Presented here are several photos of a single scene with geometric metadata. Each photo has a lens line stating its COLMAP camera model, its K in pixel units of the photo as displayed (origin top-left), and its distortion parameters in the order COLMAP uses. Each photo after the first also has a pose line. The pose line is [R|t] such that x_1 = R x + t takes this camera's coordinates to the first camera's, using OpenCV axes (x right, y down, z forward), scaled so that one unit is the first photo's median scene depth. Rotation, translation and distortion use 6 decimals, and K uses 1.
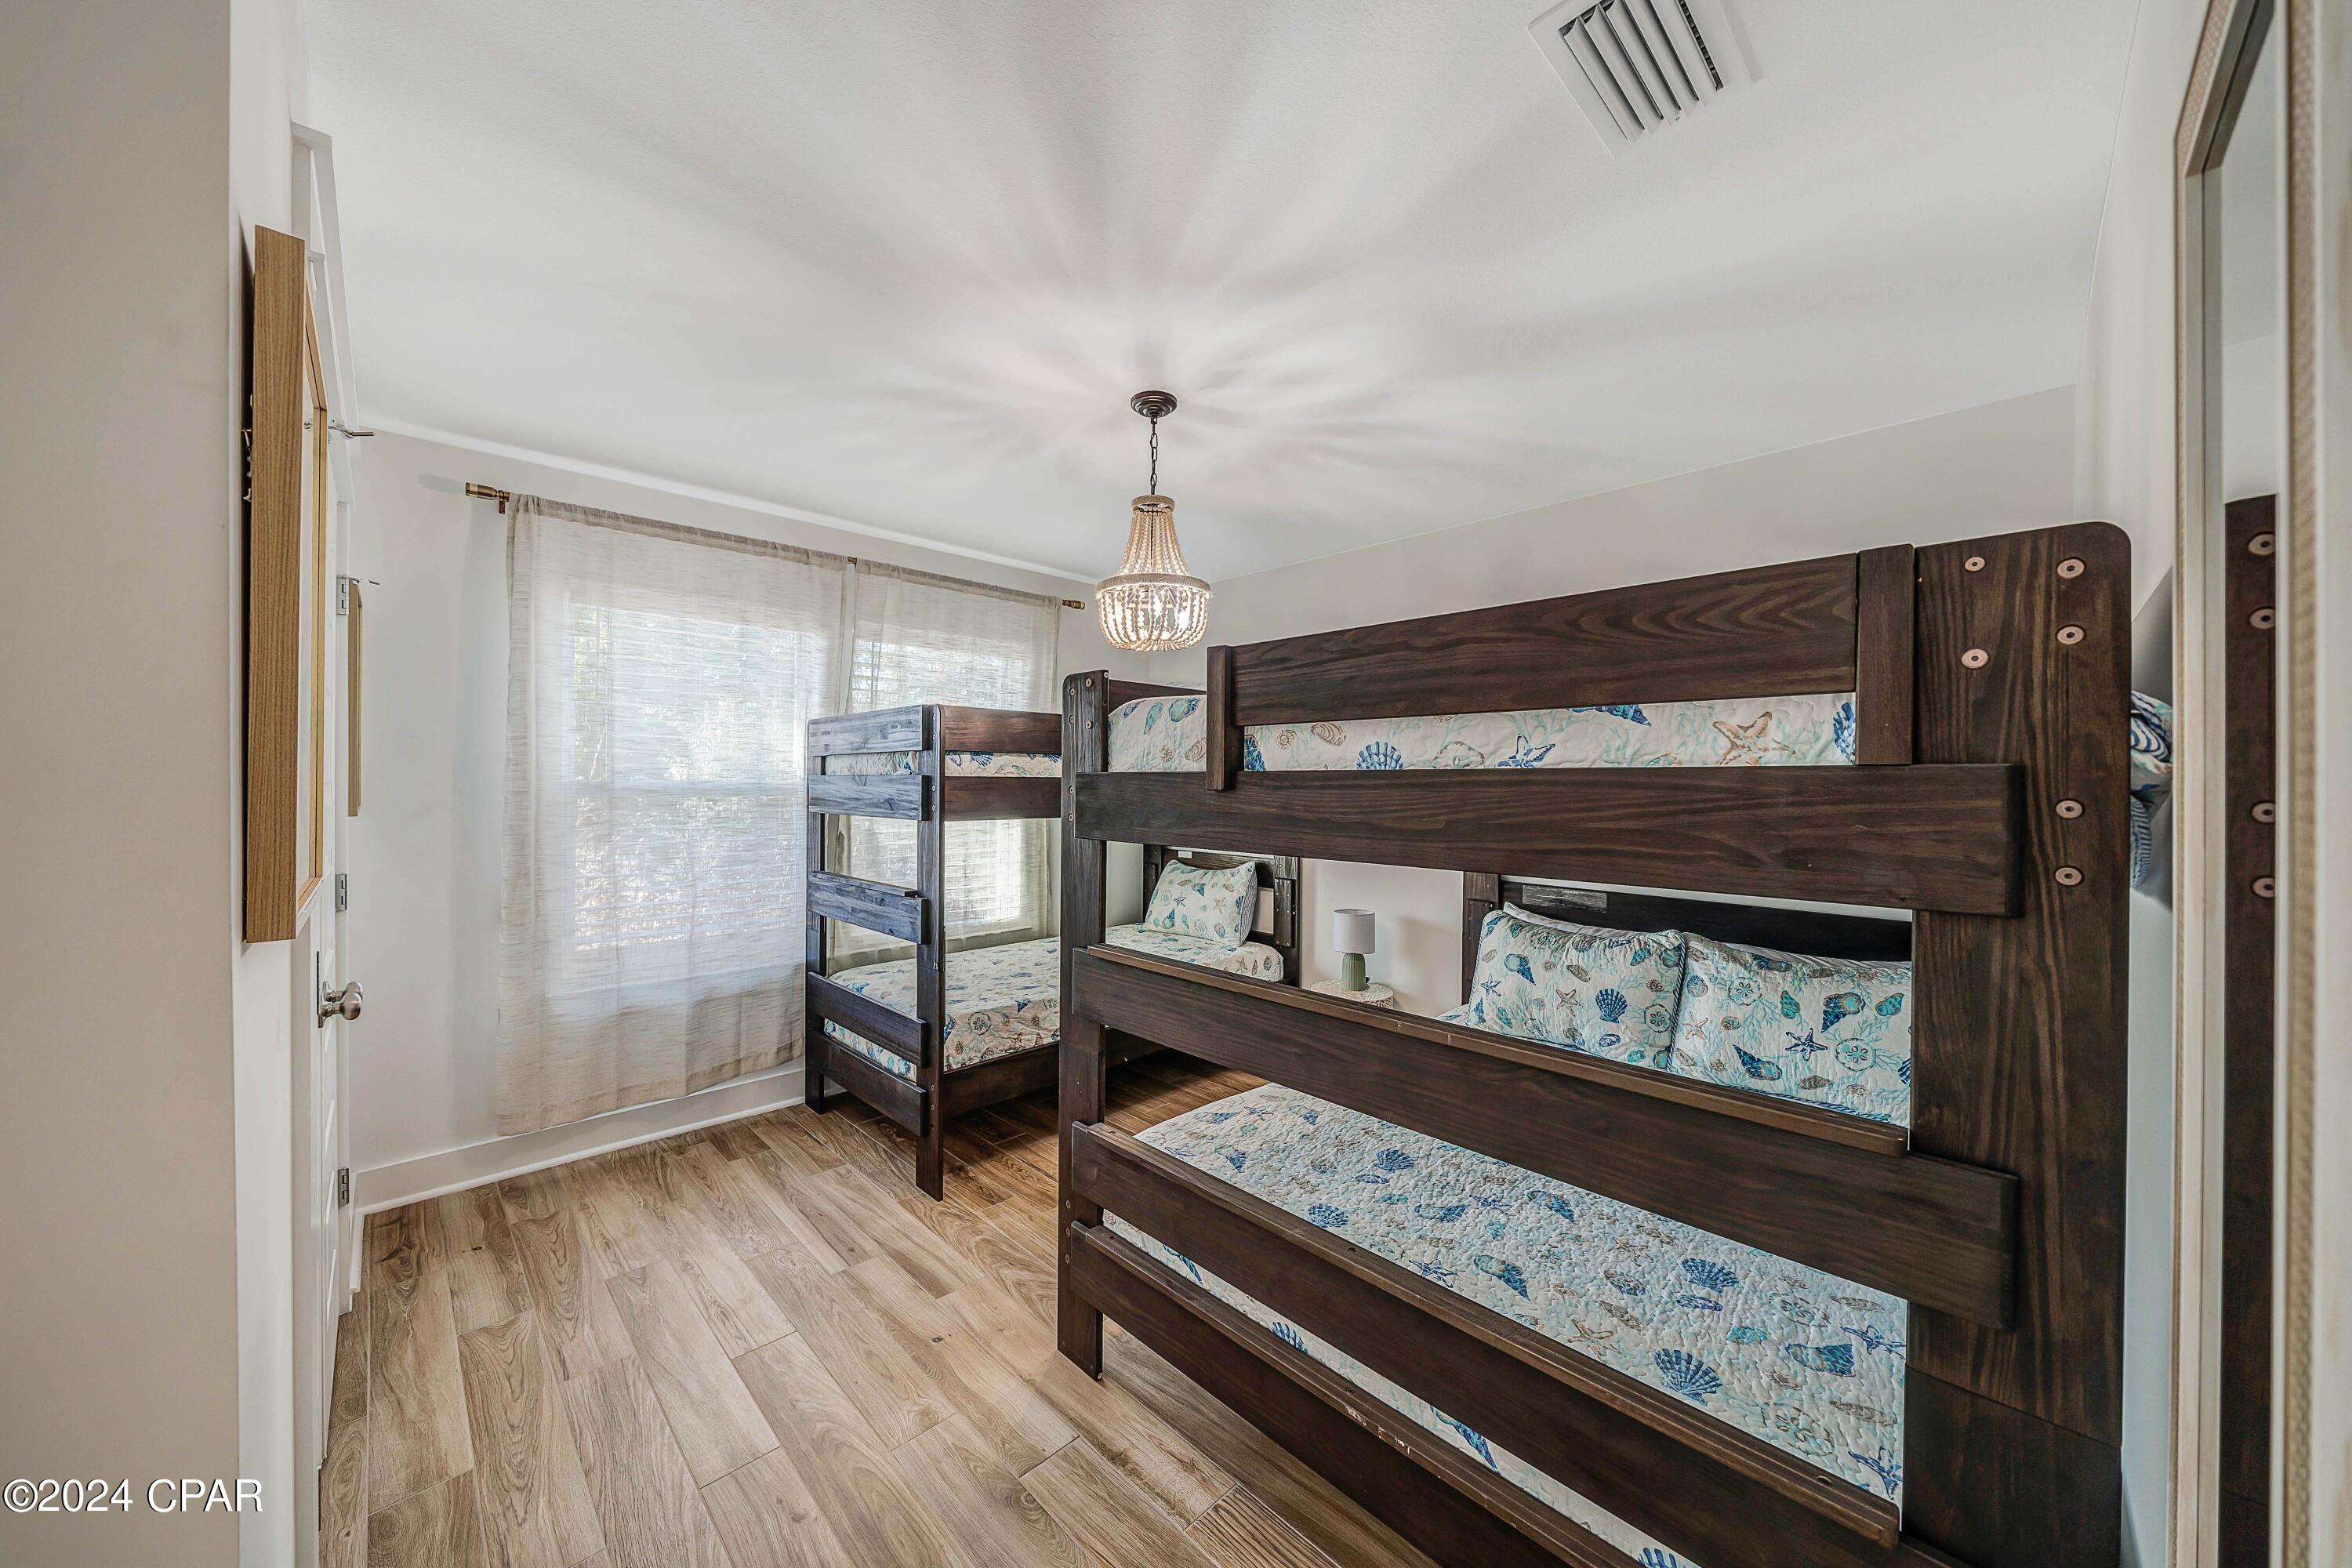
lens RADIAL K [[831.8, 0, 1164.7], [0, 831.8, 779.4], [0, 0, 1]] dist [-0.001371, -0.000135]
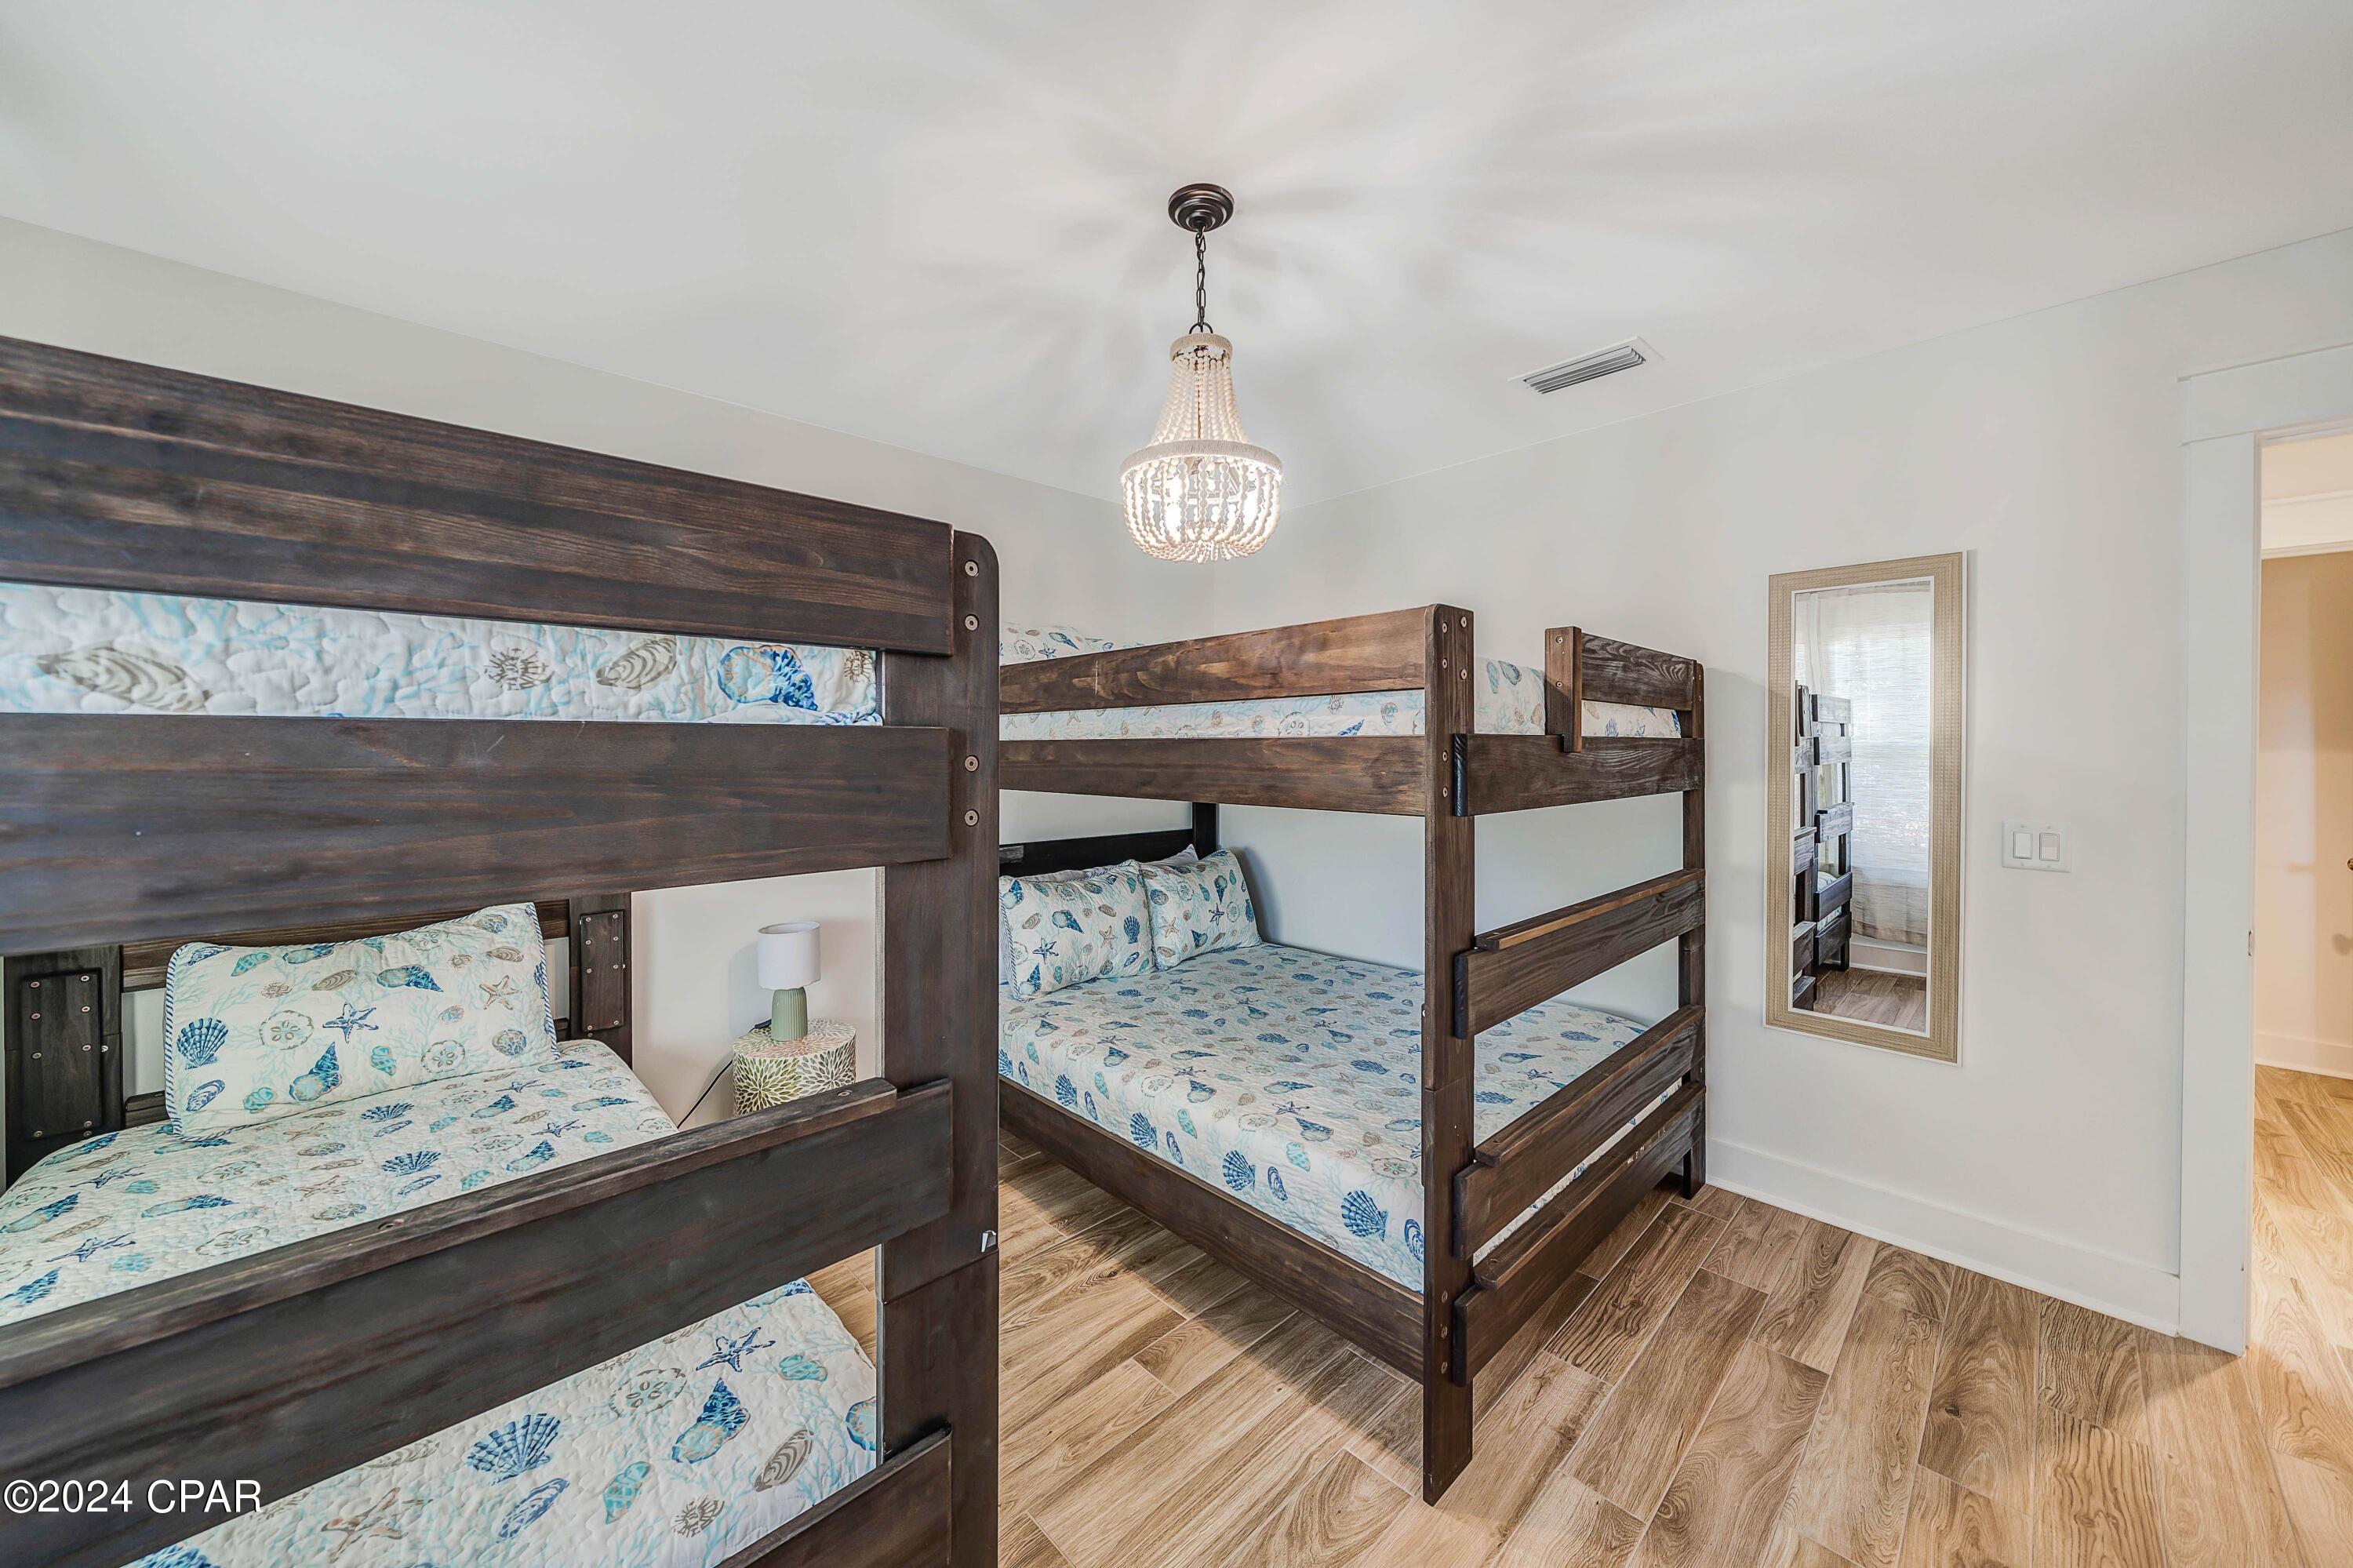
lens RADIAL K [[831.7, 0, 1175.4], [0, 831.7, 748.9], [0, 0, 1]] dist [-0.001111, -0.000054]
pose [[0.003371, -0.009906, 0.999945, -0.721074], [-0.004383, 0.999941, 0.009921, -0.000376], [-0.999985, -0.004417, 0.003328, 1.023670]]
